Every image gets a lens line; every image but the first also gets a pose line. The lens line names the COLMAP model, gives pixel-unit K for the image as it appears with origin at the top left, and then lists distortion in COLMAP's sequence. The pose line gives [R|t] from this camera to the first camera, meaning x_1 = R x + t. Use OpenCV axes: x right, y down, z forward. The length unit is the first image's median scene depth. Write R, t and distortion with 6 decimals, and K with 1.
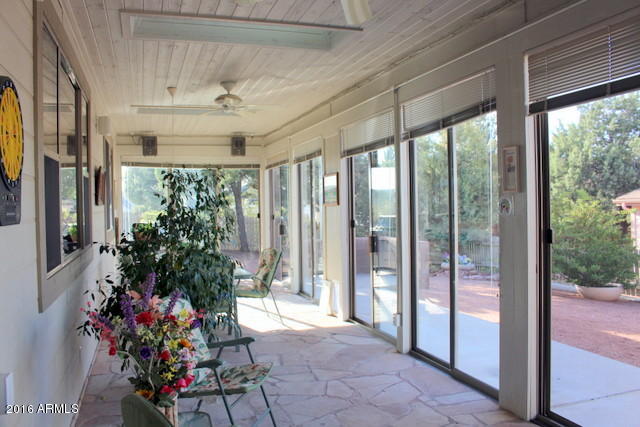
lens RADIAL K [[529.2, 0, 320.0], [0, 529.2, 213.5], [0, 0, 1]] dist [-0.138668, 0.094079]
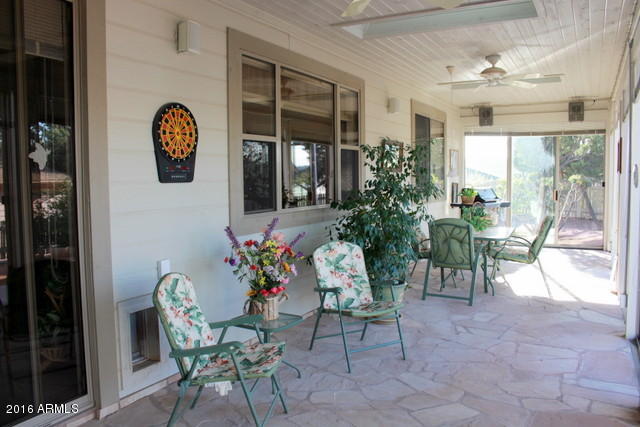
lens RADIAL K [[529.2, 0, 320.0], [0, 529.2, 213.5], [0, 0, 1]] dist [-0.138668, 0.094079]
pose [[0.688071, 0.059807, -0.723174, 0.439028], [-0.013380, 0.997474, 0.069762, -0.002015], [0.725520, -0.038325, 0.687133, 0.023060]]
